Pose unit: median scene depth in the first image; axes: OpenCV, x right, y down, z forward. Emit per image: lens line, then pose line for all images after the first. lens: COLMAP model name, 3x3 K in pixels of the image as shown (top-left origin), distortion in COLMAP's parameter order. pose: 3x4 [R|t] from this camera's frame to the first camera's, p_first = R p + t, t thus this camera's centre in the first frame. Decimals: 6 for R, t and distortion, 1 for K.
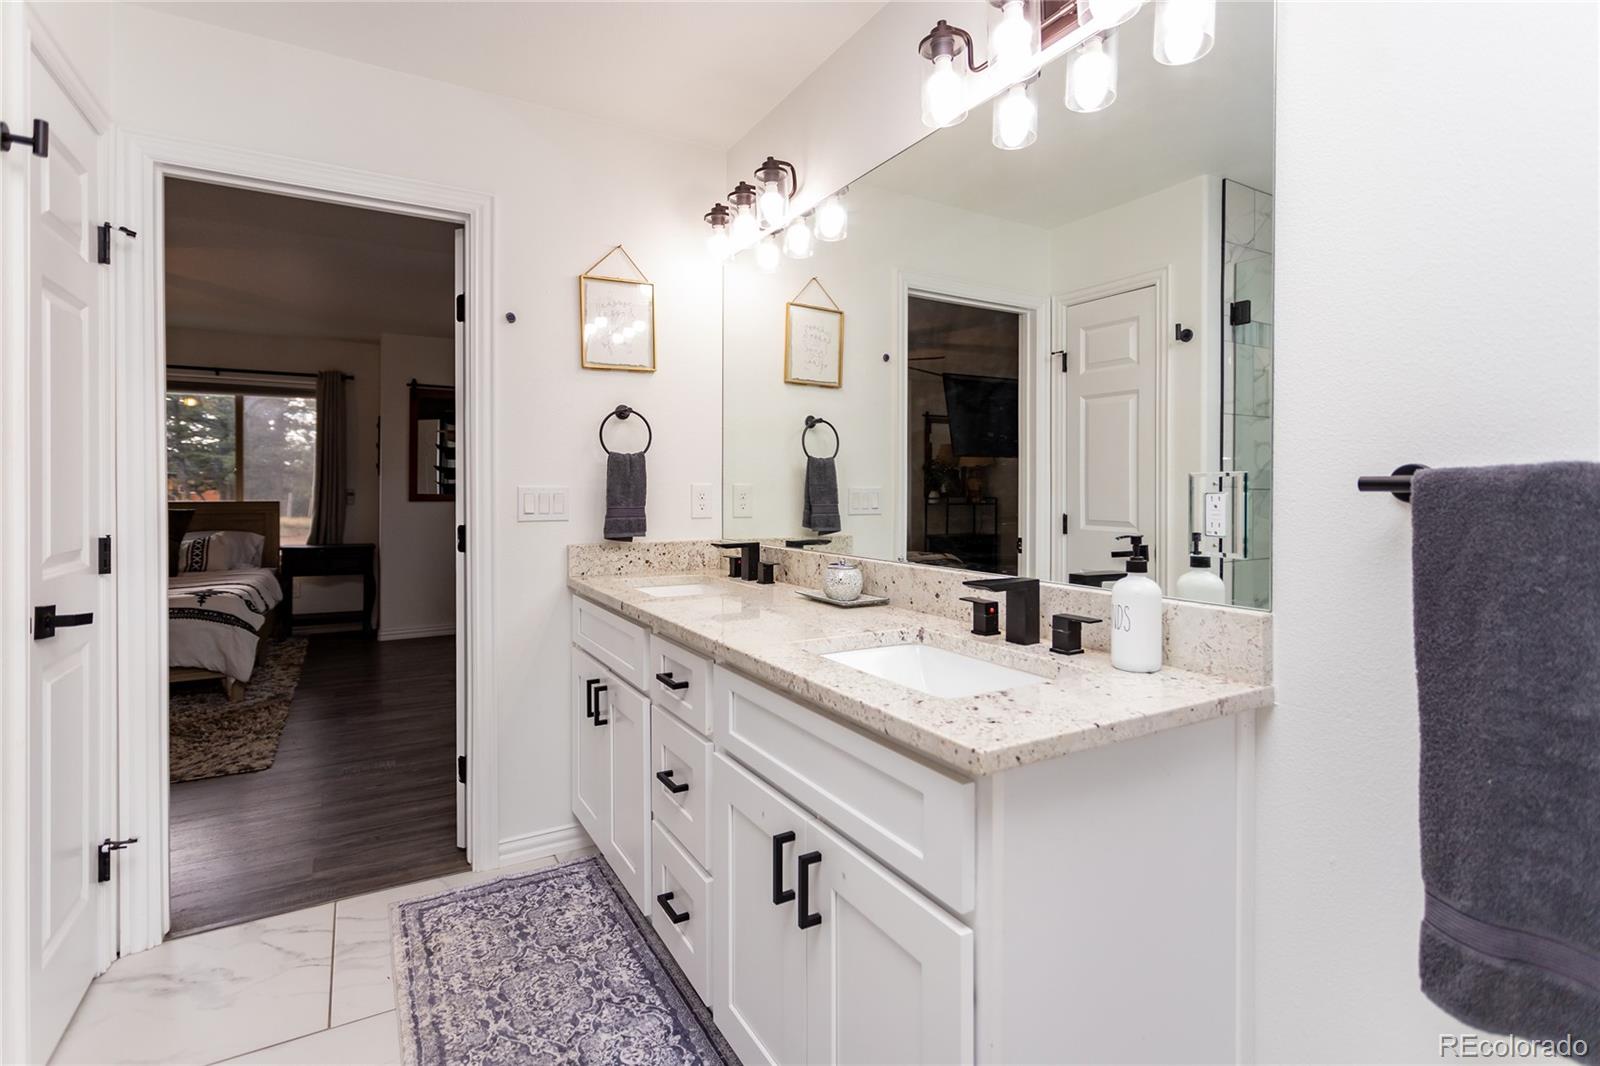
lens RADIAL K [[772.3, 0, 788.3], [0, 772.3, 502.0], [0, 0, 1]] dist [0.010386, -0.000160]
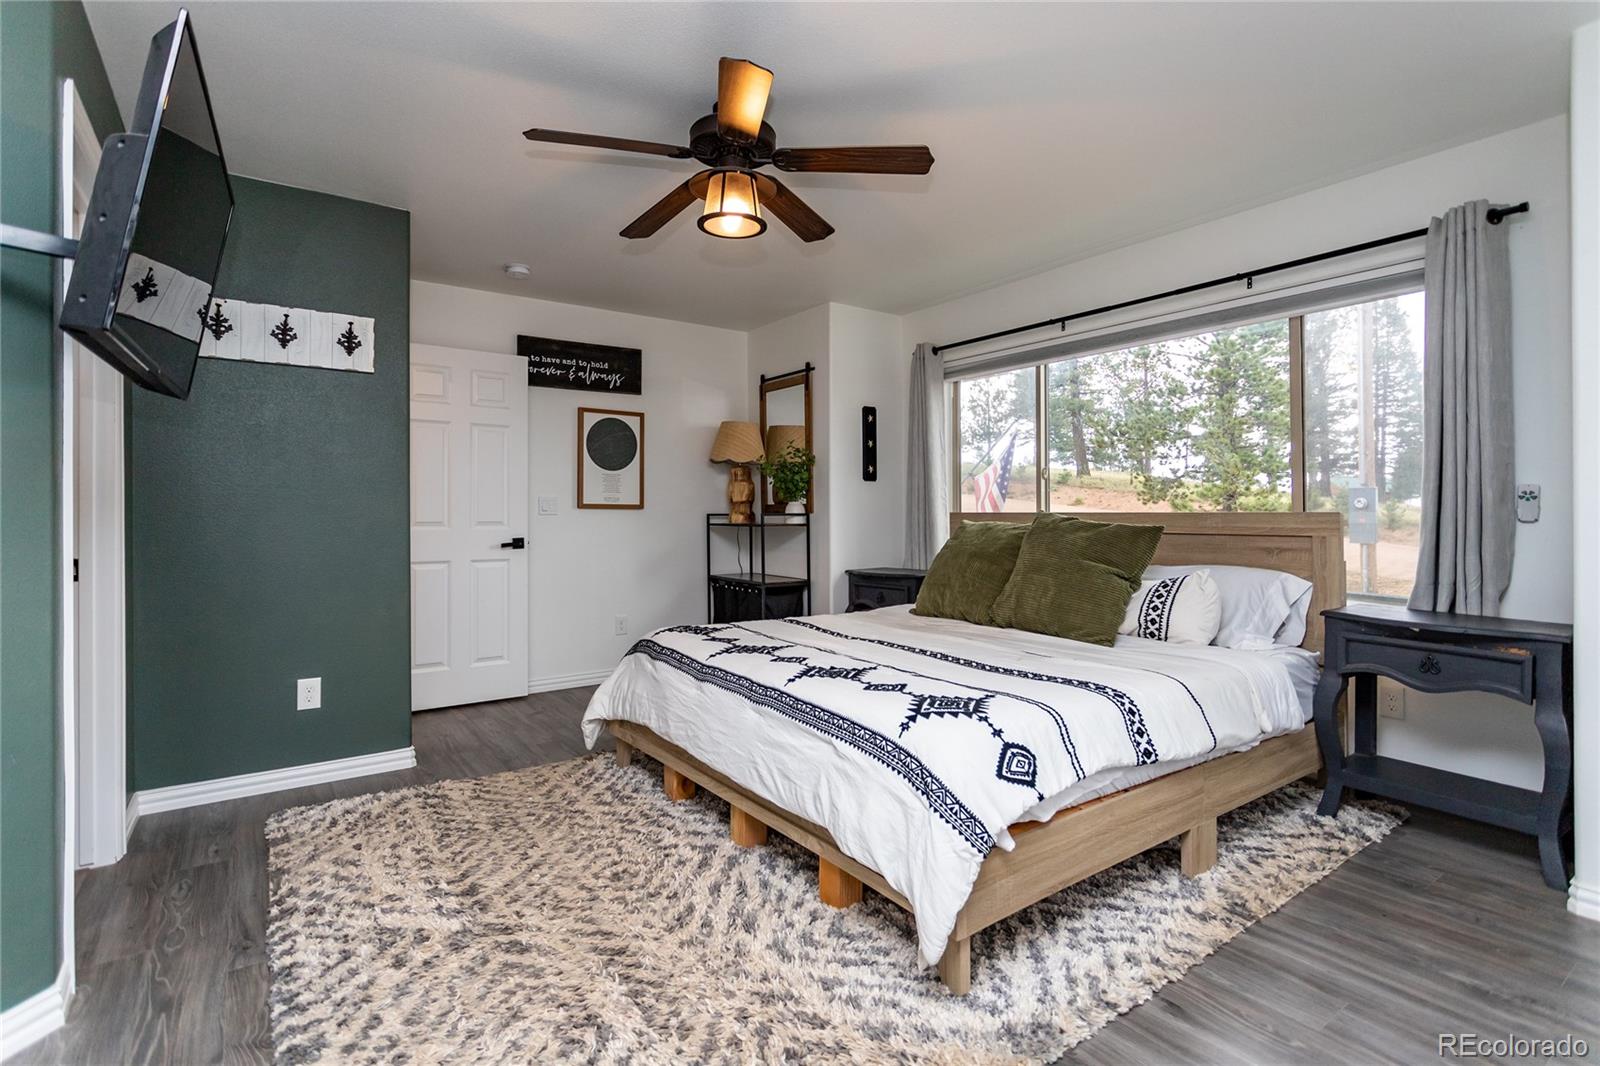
lens RADIAL K [[749.6, 0, 799.7], [0, 749.6, 523.5], [0, 0, 1]] dist [0.002470, 0.000133]
pose [[0.100277, 0.010792, -0.994901, -0.209578], [-0.003841, 0.999938, 0.010459, 0.001477], [0.994952, 0.002773, 0.100312, 0.588533]]
